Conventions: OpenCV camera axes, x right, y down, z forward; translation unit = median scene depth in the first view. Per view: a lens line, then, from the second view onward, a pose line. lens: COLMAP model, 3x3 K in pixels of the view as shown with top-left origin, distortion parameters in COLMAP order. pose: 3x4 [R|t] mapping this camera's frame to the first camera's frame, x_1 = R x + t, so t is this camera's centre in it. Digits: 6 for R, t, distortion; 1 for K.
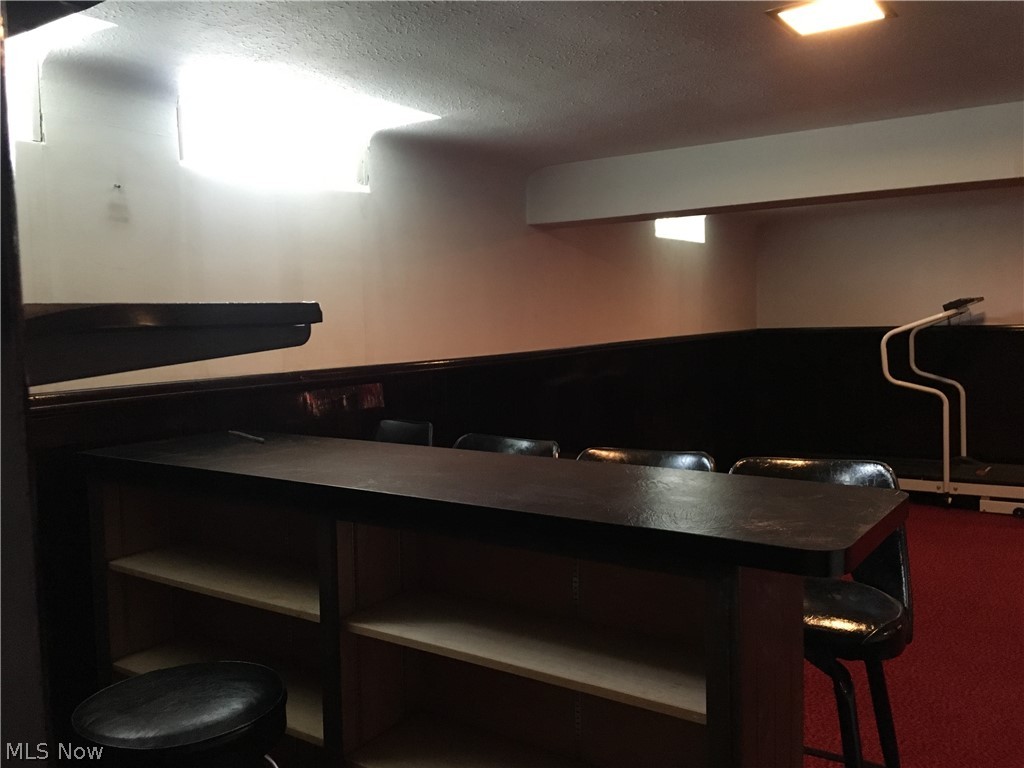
lens RADIAL K [[876.5, 0, 508.2], [0, 876.5, 383.3], [0, 0, 1]] dist [0.082974, -0.104583]
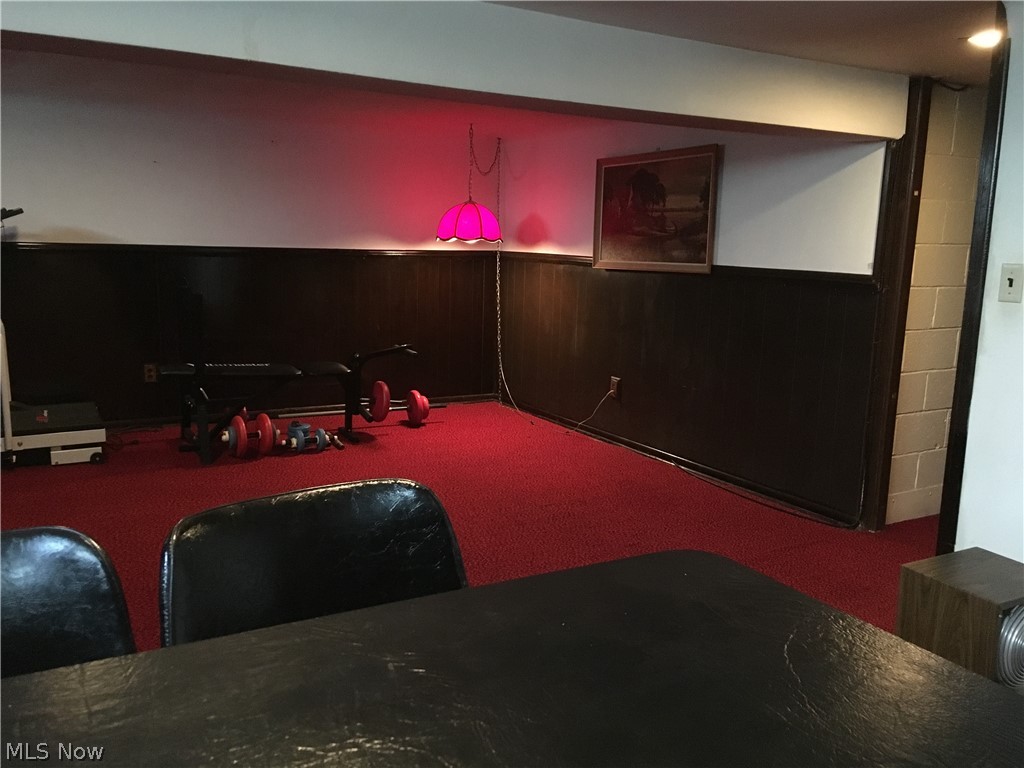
lens RADIAL K [[876.5, 0, 508.2], [0, 876.5, 383.3], [0, 0, 1]] dist [0.082974, -0.104583]
pose [[0.426852, -0.116467, 0.896790, -0.086205], [0.030106, 0.992952, 0.114625, -0.043363], [-0.903820, -0.021929, 0.427350, 0.618968]]
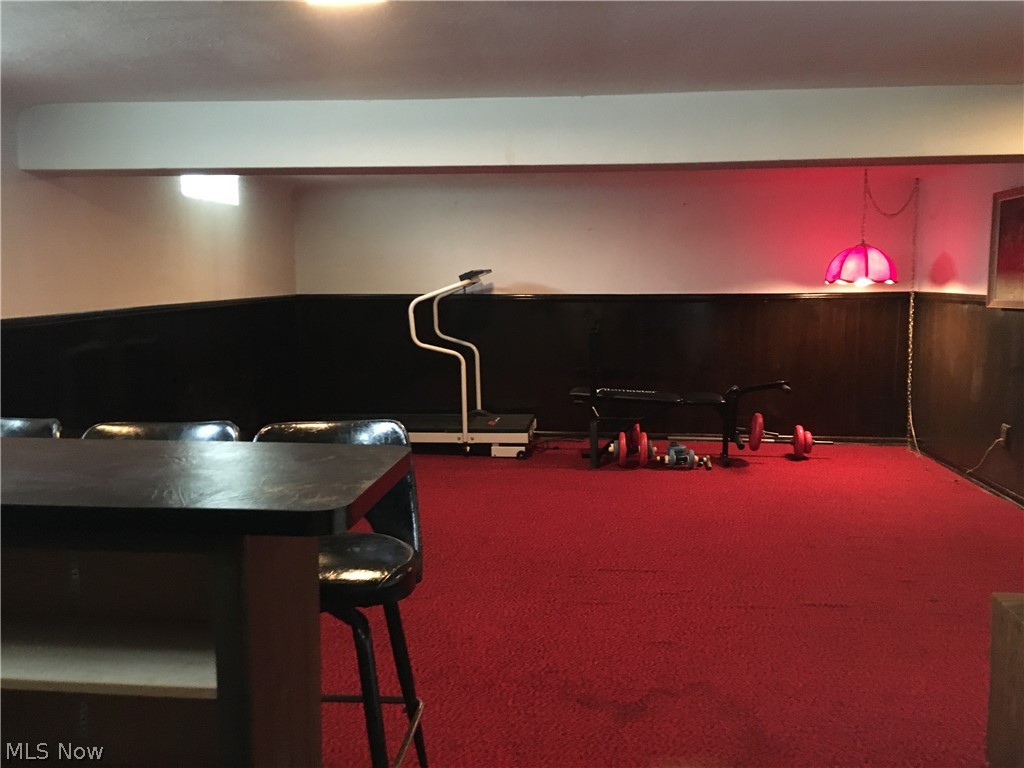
lens RADIAL K [[876.5, 0, 508.2], [0, 876.5, 383.3], [0, 0, 1]] dist [0.082974, -0.104583]
pose [[0.877306, -0.037400, 0.478471, 0.025367], [0.018480, 0.998852, 0.044192, -0.000880], [-0.479575, -0.029928, 0.876990, -0.003759]]
